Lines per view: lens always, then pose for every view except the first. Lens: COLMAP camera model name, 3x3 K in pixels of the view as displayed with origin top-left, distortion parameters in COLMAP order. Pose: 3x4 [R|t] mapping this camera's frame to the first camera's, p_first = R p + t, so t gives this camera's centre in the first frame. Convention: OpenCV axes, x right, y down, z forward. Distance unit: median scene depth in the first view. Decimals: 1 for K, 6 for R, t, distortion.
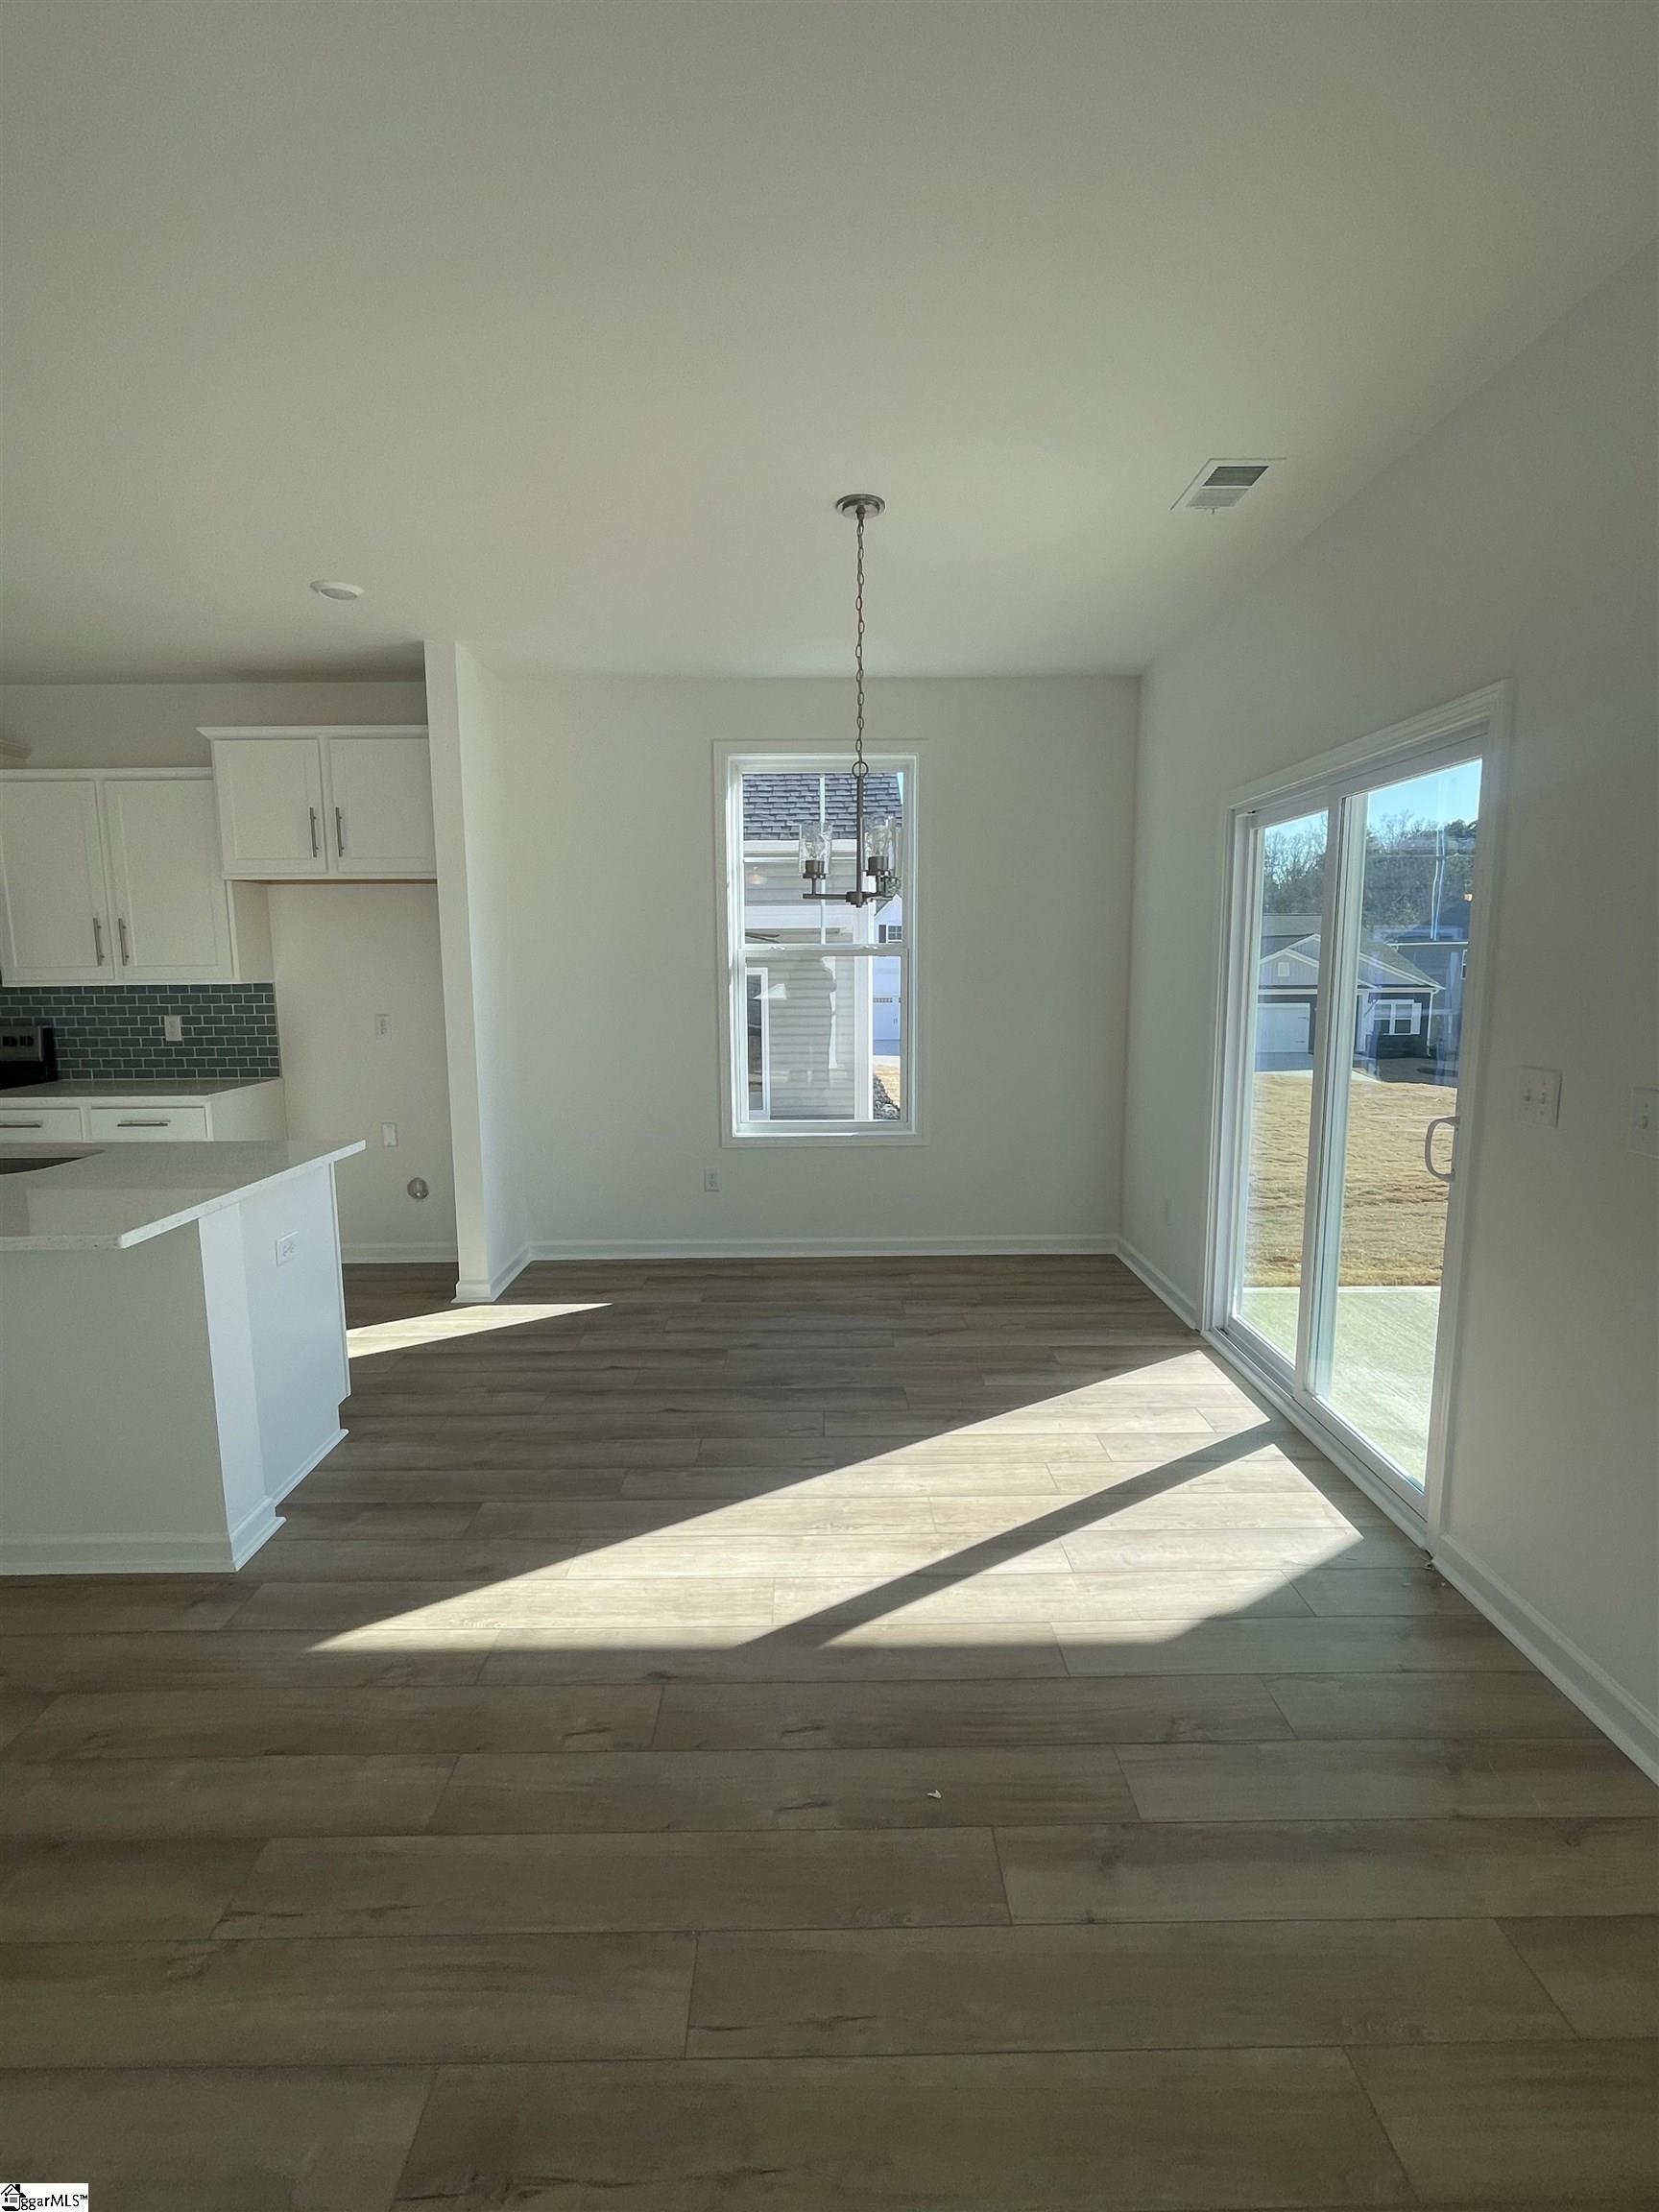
lens RADIAL K [[1010.9, 0, 828.5], [0, 1010.9, 1115.0], [0, 0, 1]] dist [-0.007474, 0.001008]
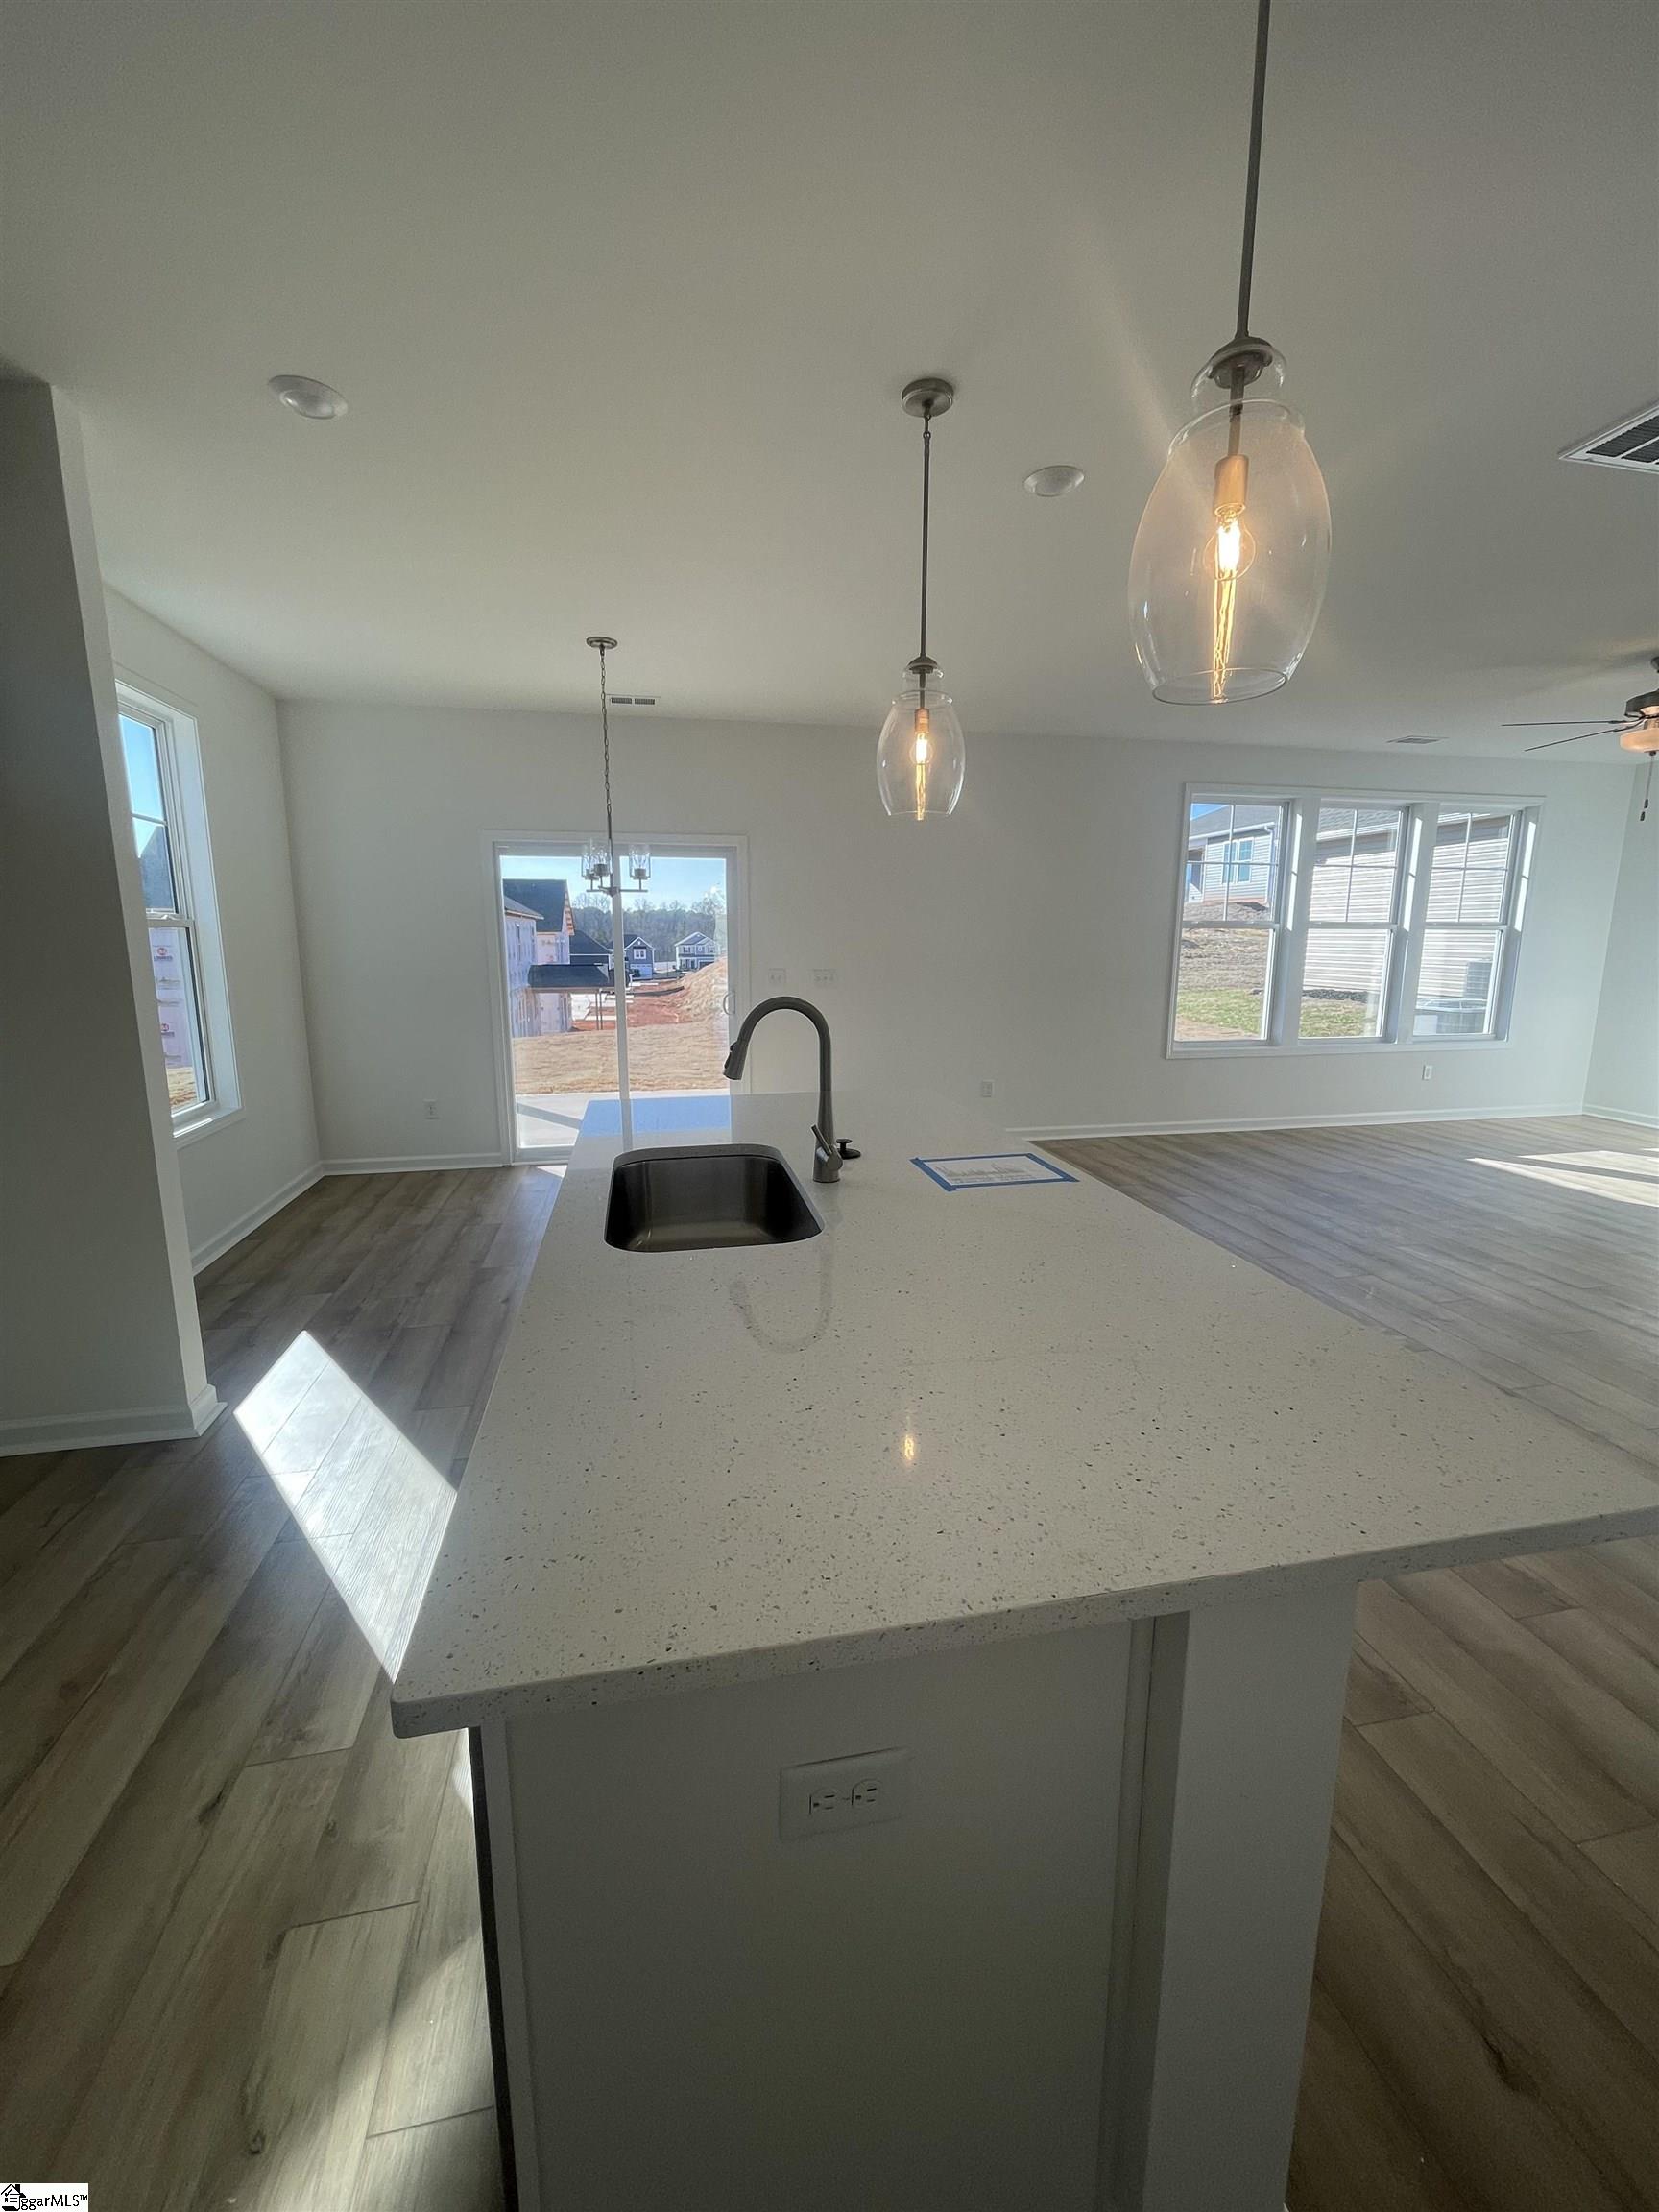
lens RADIAL K [[891.4, 0, 837.5], [0, 891.4, 1093.7], [0, 0, 1]] dist [-0.001474, 0.000568]
pose [[-0.195662, -0.163058, 0.967020, -0.946538], [0.151668, 0.969184, 0.194111, -0.080754], [-0.968872, 0.184646, -0.164901, 0.618226]]
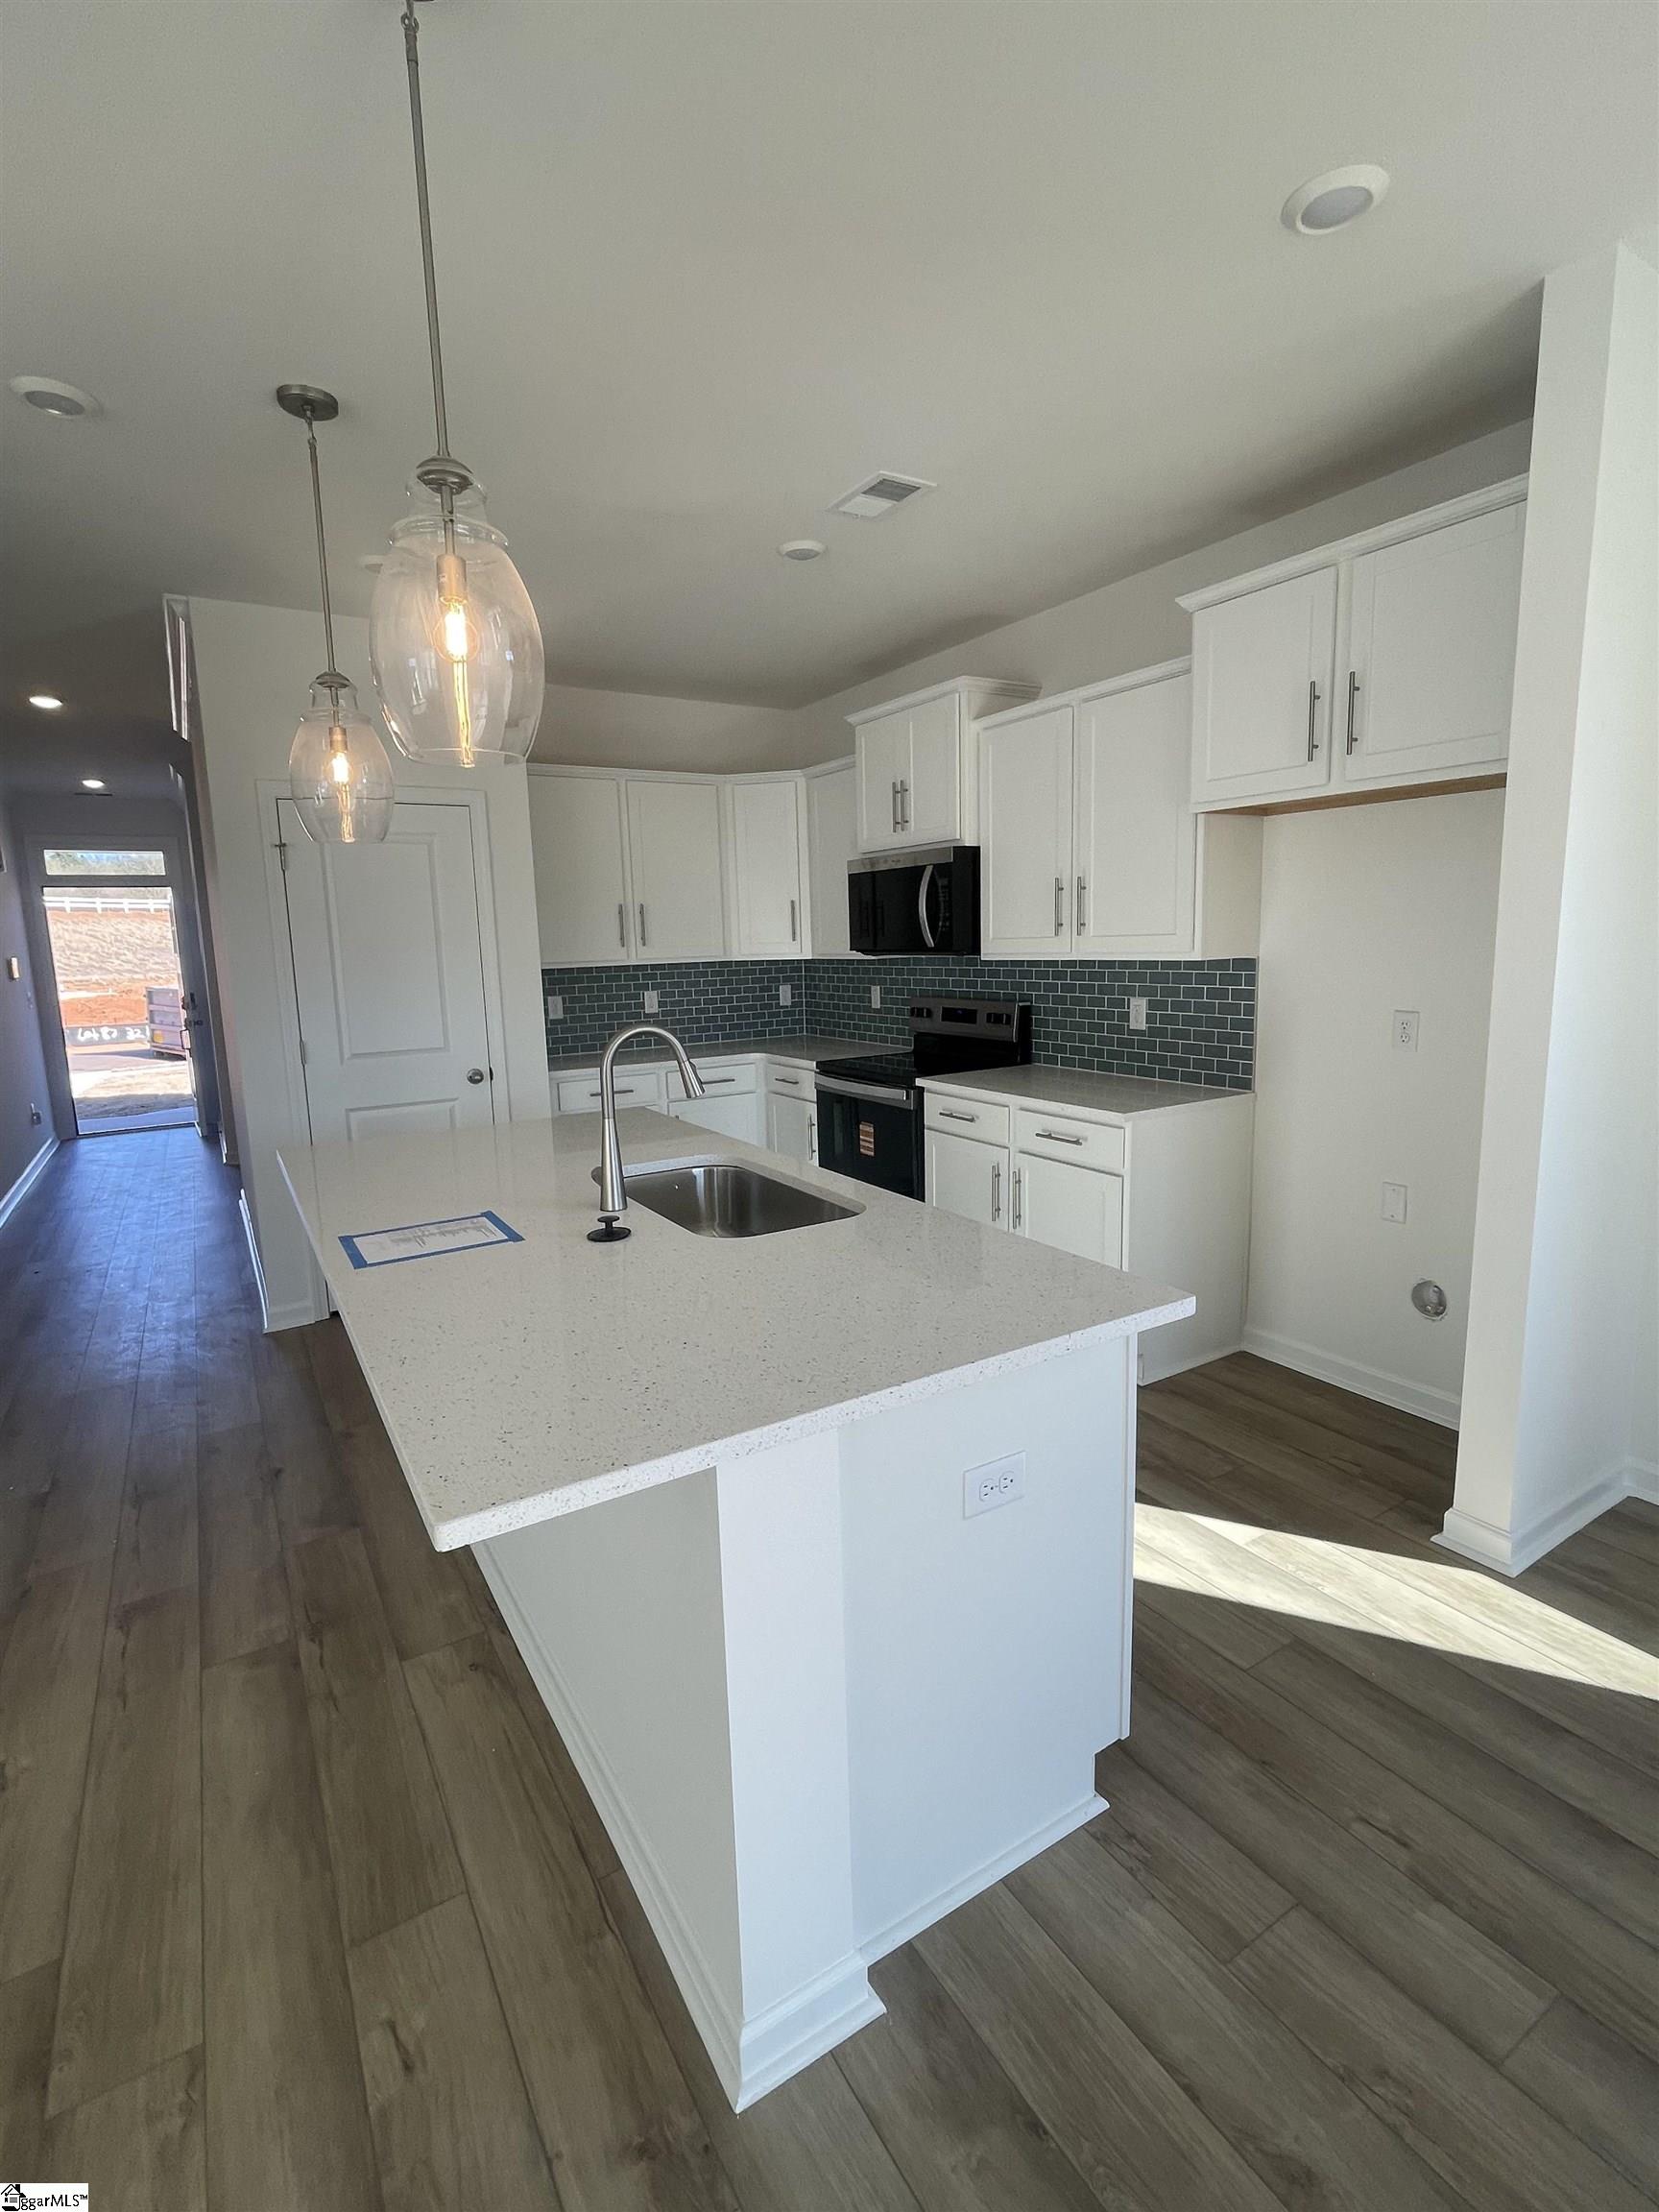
lens RADIAL K [[1010.9, 0, 828.5], [0, 1010.9, 1086.7], [0, 0, 1]] dist [-0.007474, 0.001008]
pose [[0.512778, 0.121551, -0.849873, -0.101085], [-0.107680, 0.991215, 0.076797, -0.068376], [0.851742, 0.052135, 0.521362, 0.409735]]
